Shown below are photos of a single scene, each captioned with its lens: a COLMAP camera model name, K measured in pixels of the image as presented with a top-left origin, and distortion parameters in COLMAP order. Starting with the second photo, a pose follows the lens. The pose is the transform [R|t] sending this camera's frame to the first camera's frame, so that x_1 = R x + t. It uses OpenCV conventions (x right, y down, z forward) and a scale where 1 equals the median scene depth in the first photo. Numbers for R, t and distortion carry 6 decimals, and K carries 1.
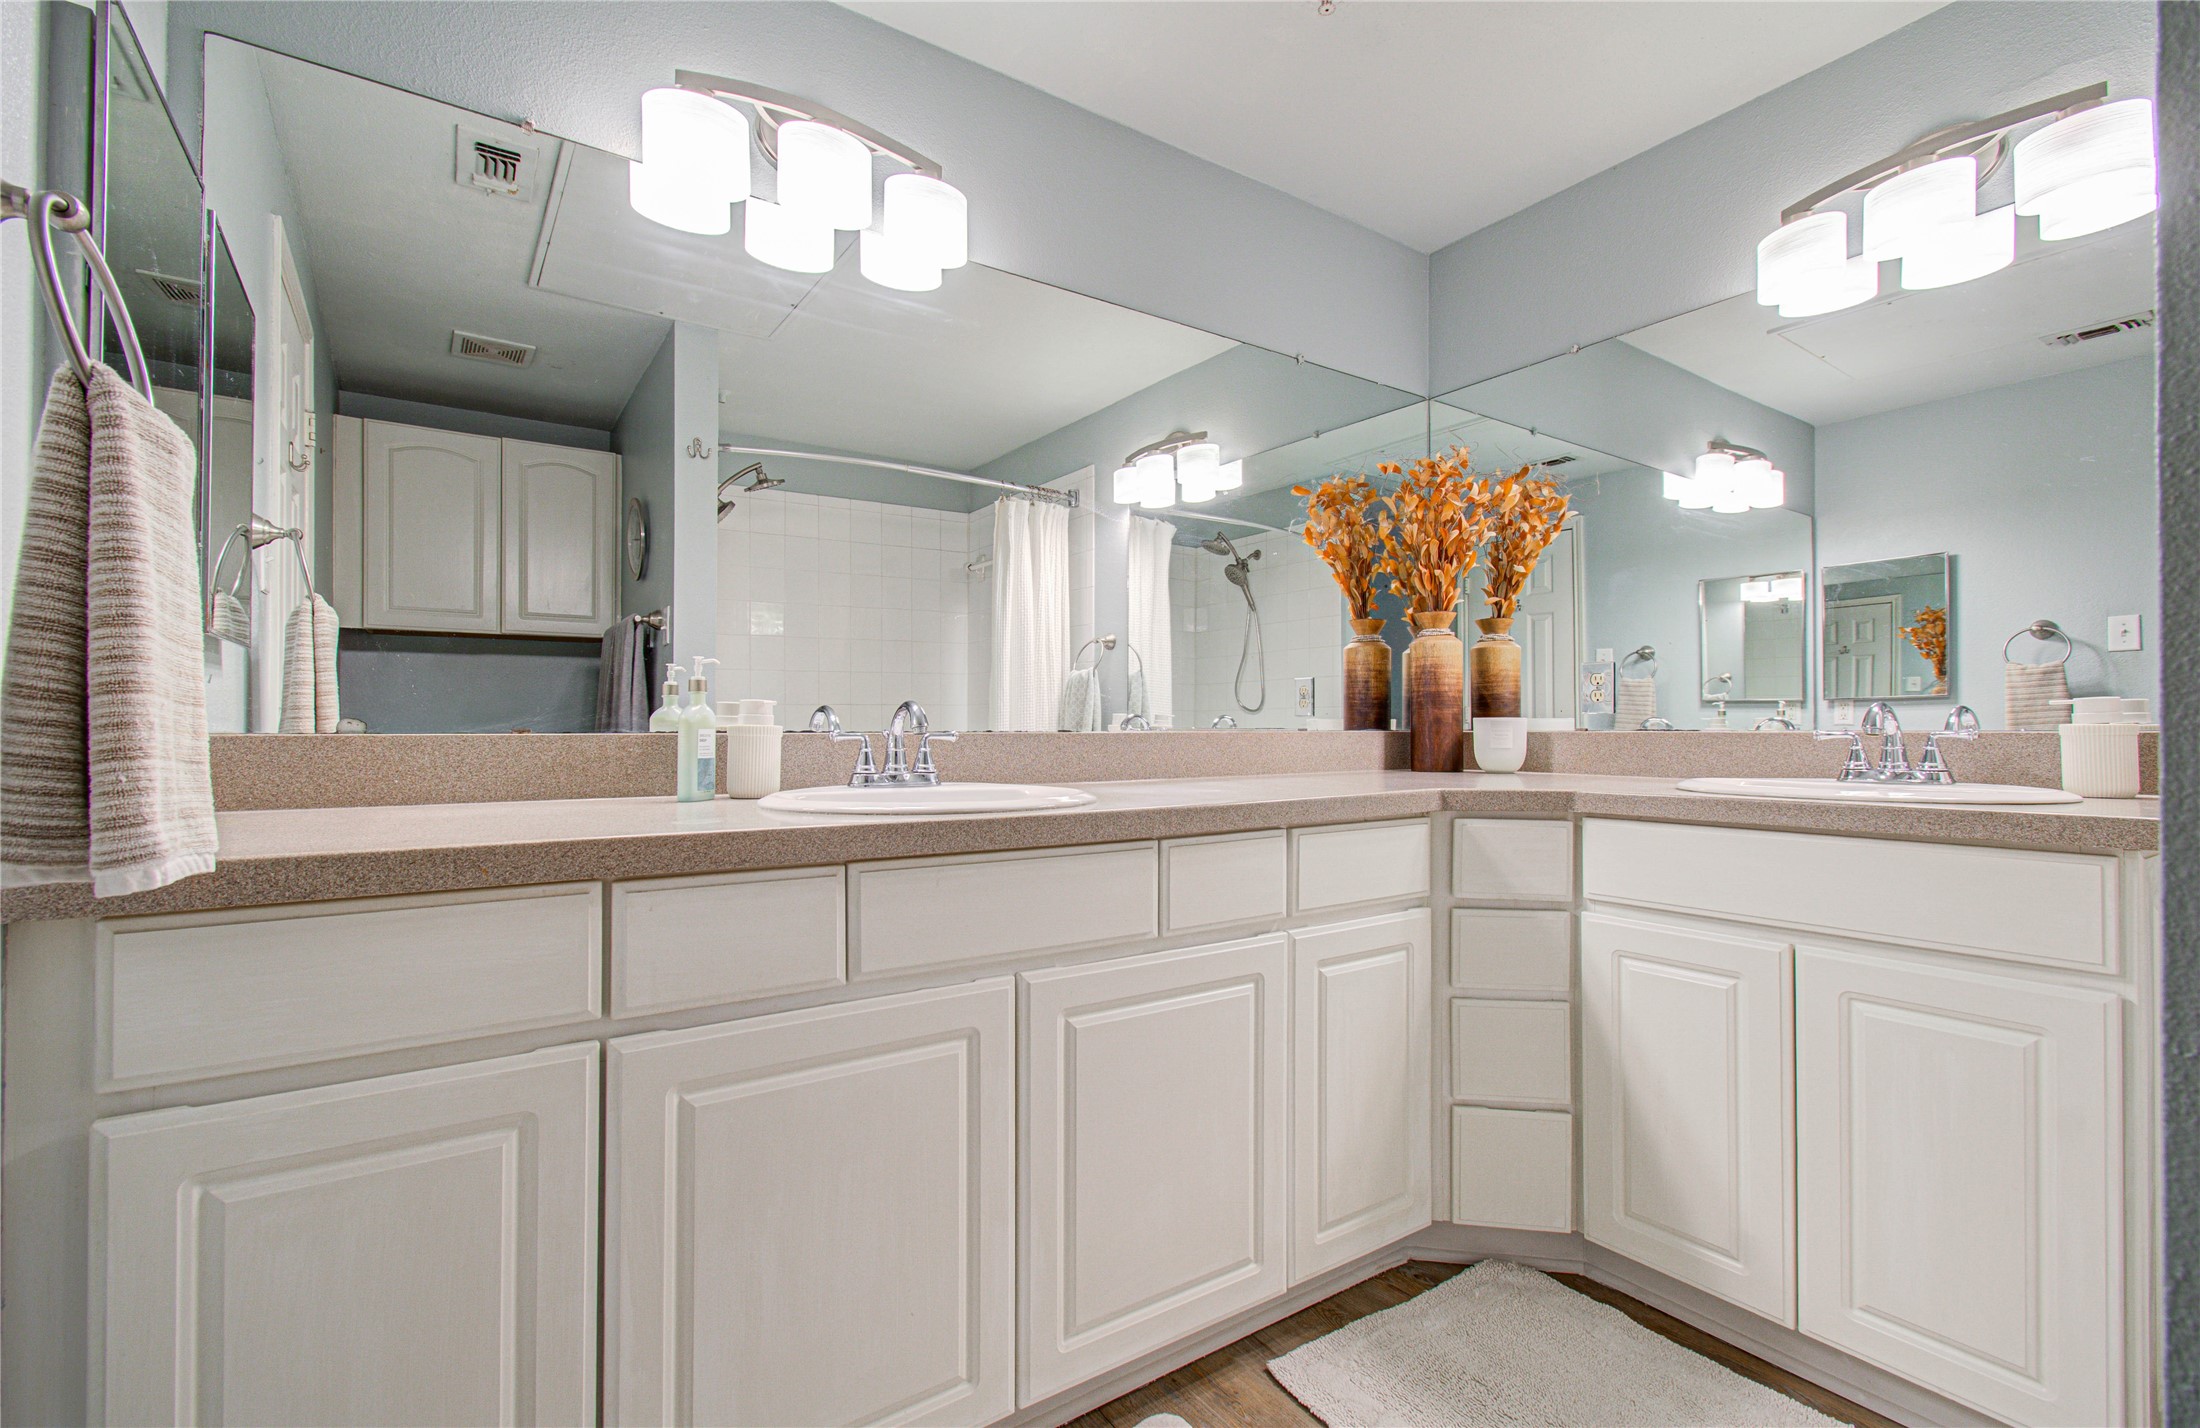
lens RADIAL K [[954.9, 0, 1099.2], [0, 954.9, 718.9], [0, 0, 1]] dist [-0.007538, 0.005429]
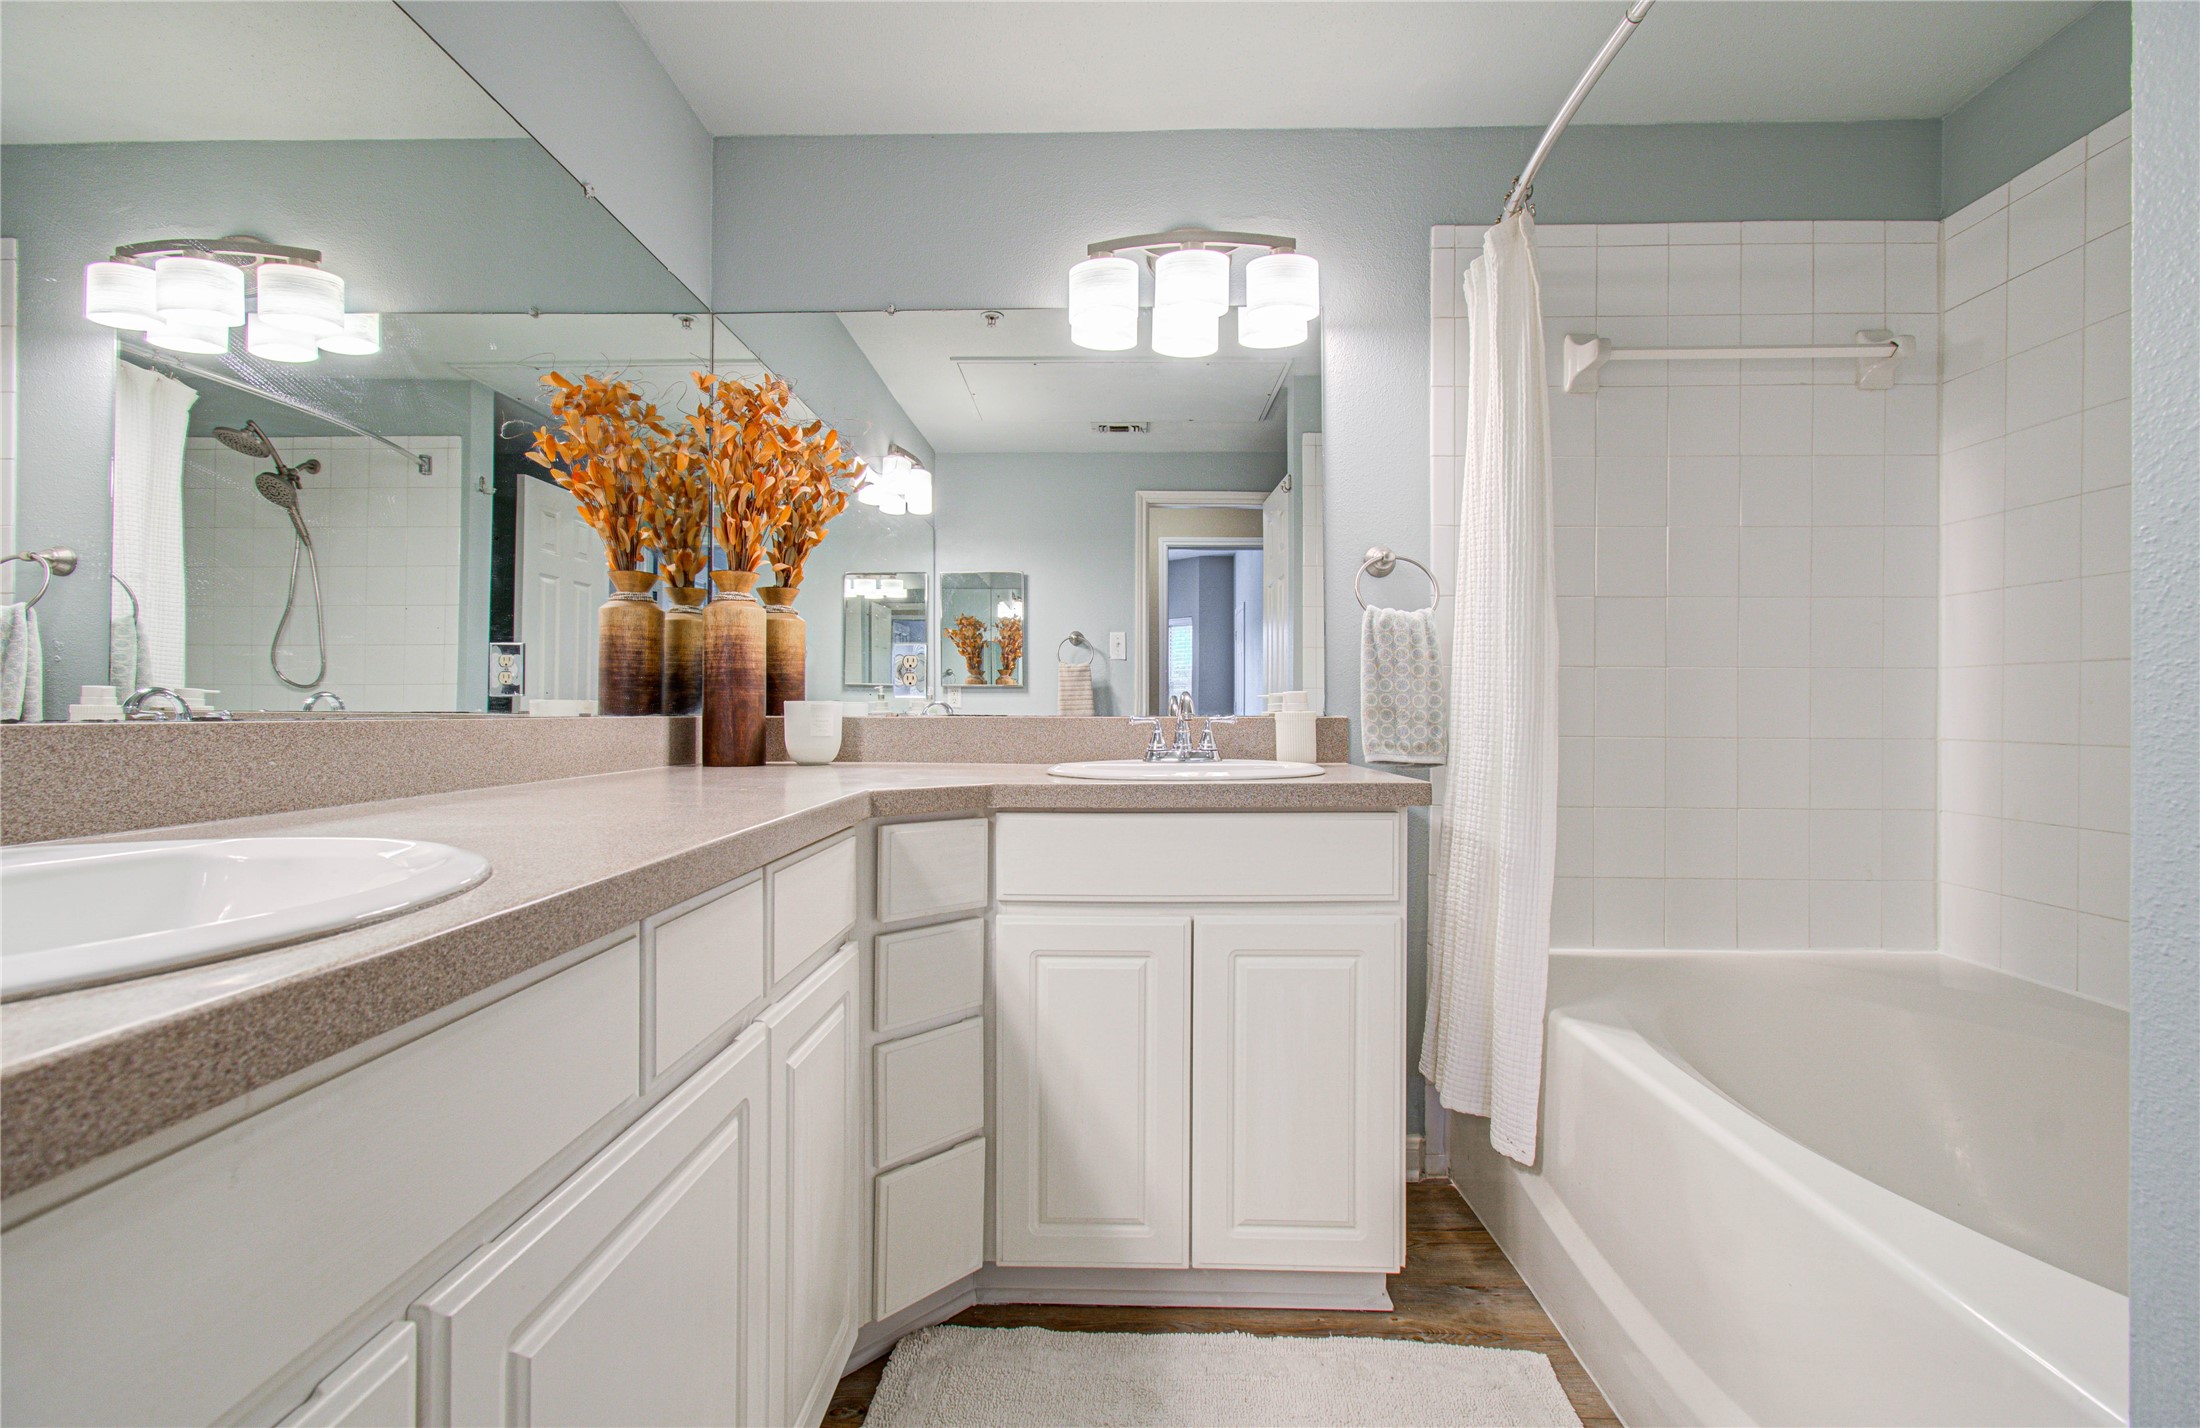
lens RADIAL K [[954.9, 0, 1094.8], [0, 954.9, 712.4], [0, 0, 1]] dist [-0.007538, 0.005429]
pose [[0.600011, 0.000253, 0.799992, -0.121073], [-0.010248, 0.999920, 0.007370, -0.000398], [-0.799926, -0.012620, 0.599965, 0.260237]]
